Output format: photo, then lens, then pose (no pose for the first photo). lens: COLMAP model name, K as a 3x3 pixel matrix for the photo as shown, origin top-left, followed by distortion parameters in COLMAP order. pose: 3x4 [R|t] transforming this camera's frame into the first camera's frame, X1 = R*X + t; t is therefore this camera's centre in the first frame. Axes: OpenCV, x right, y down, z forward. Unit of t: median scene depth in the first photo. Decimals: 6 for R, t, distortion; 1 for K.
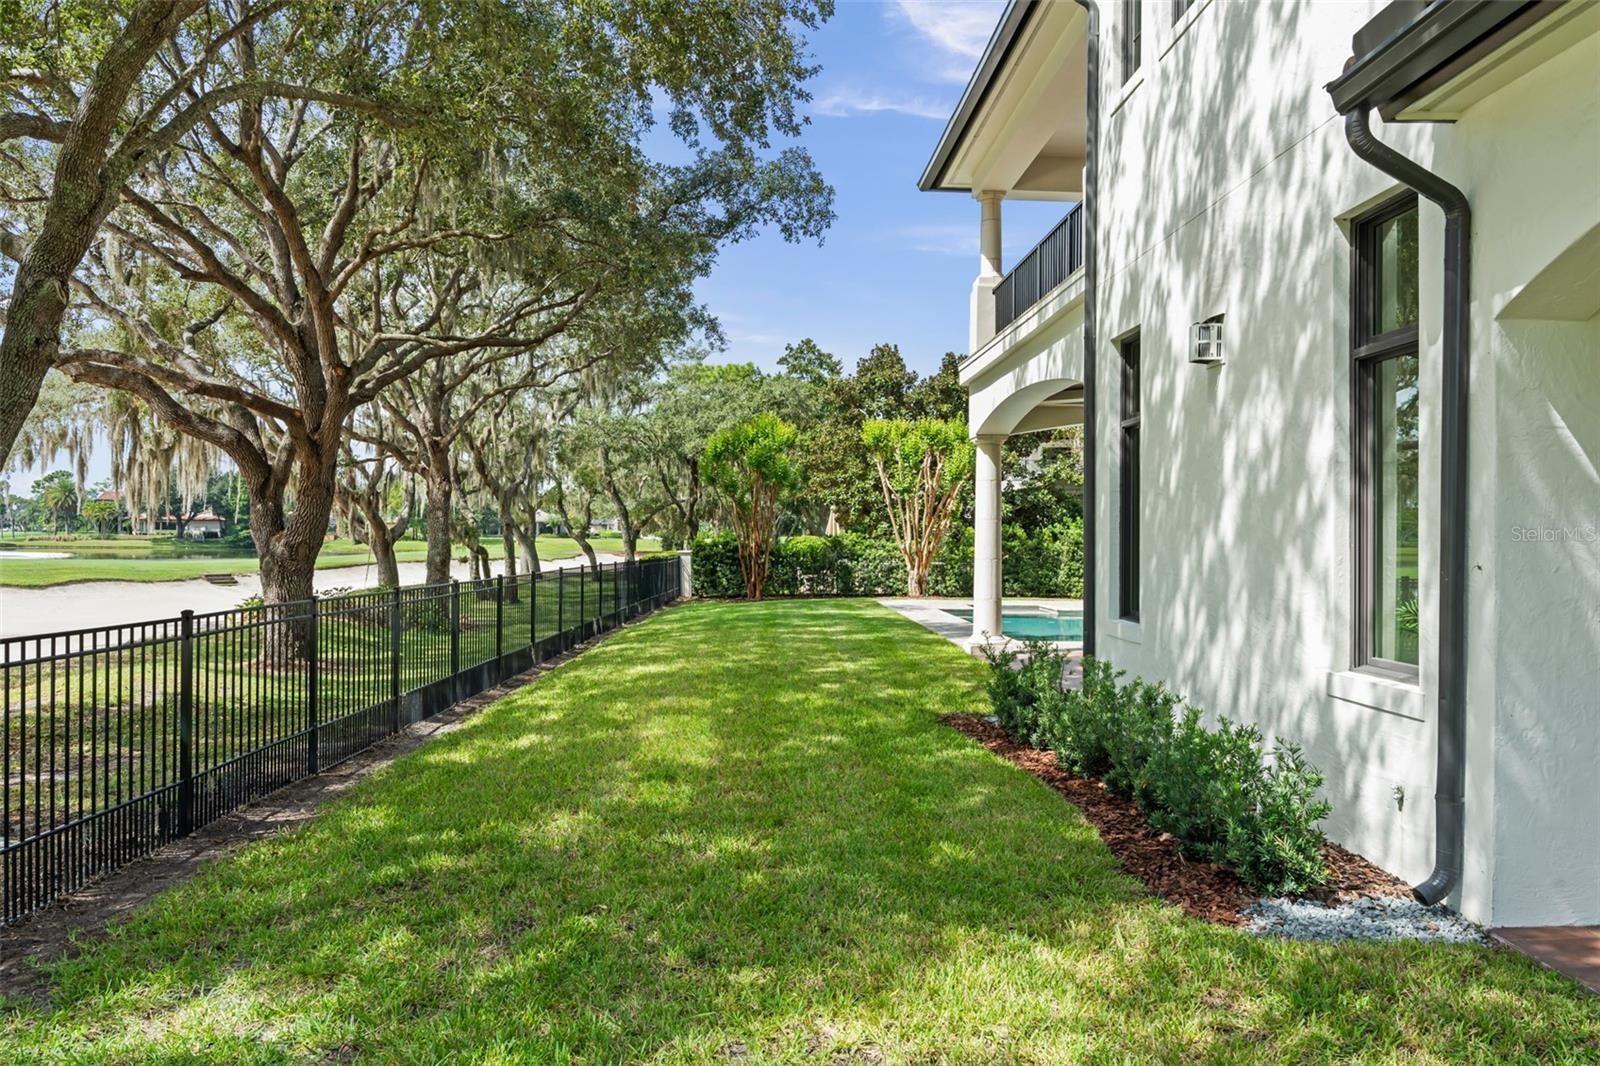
lens RADIAL K [[1085.2, 0, 807.9], [0, 1085.2, 534.8], [0, 0, 1]] dist [-0.001276, 0.000894]
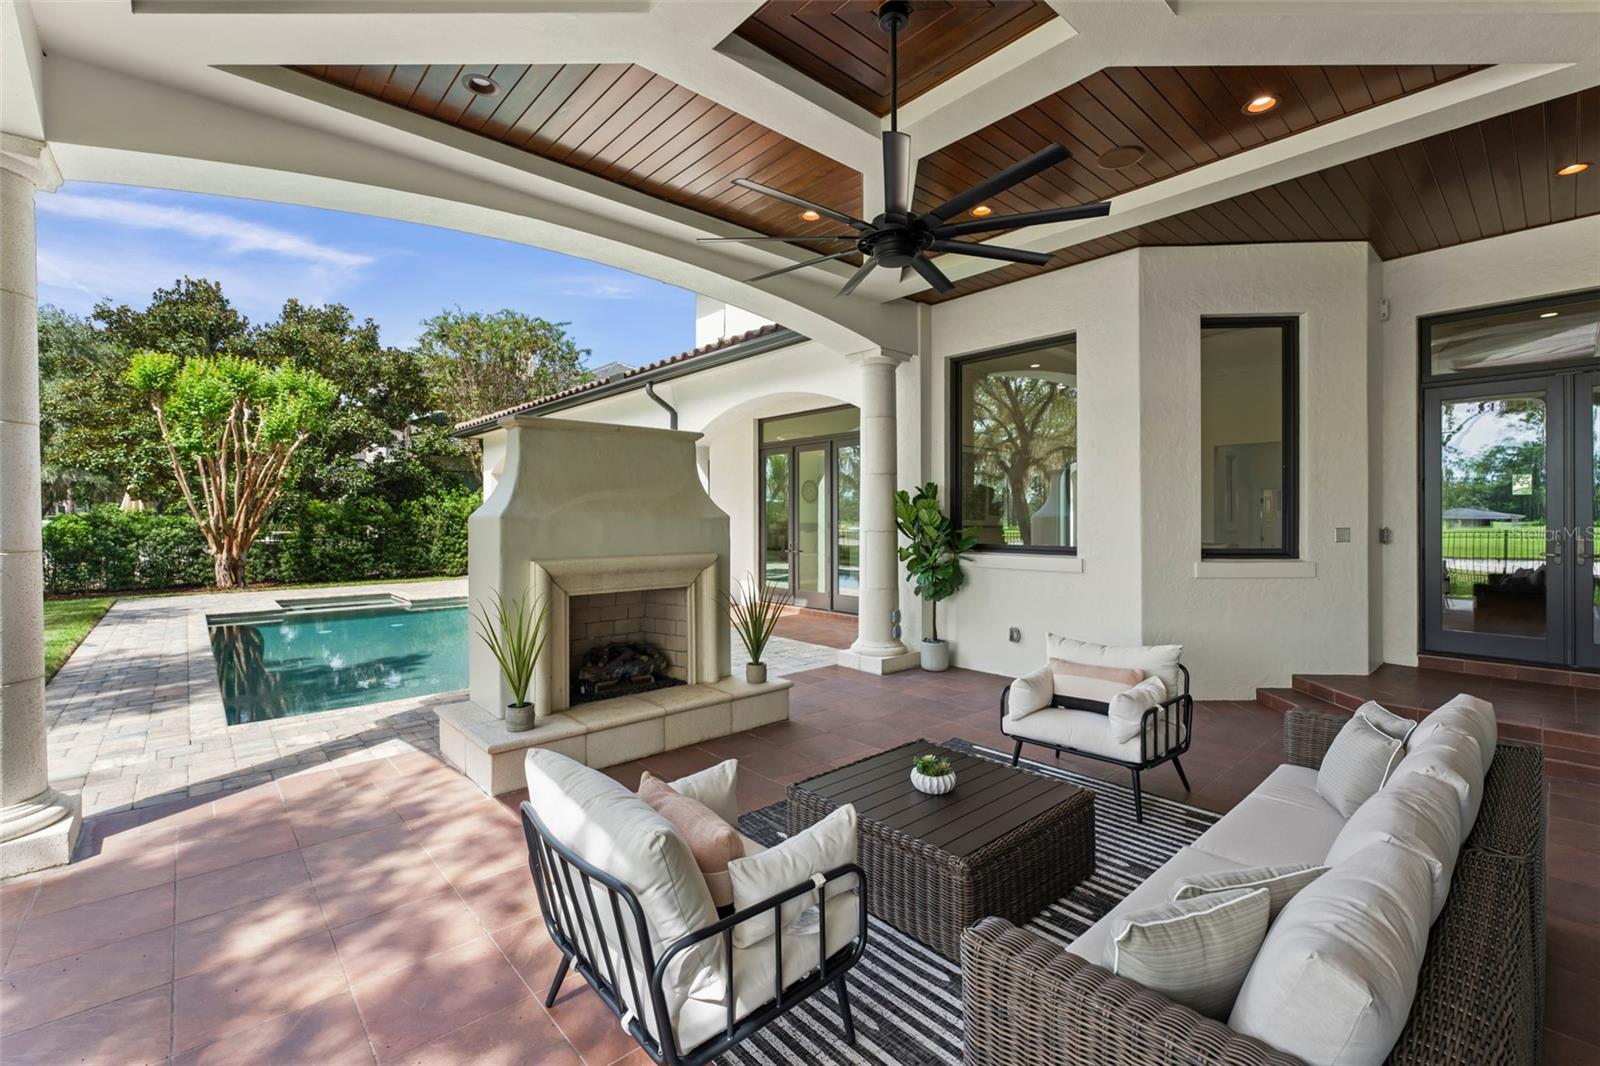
lens RADIAL K [[695.7, 0, 803.6], [0, 695.7, 511.2], [0, 0, 1]] dist [-0.001364, -0.000257]
pose [[0.777007, -0.007067, 0.629452, 0.104164], [0.009879, 0.999951, -0.000968, 0.006731], [-0.629414, 0.006971, 0.777039, 0.335475]]
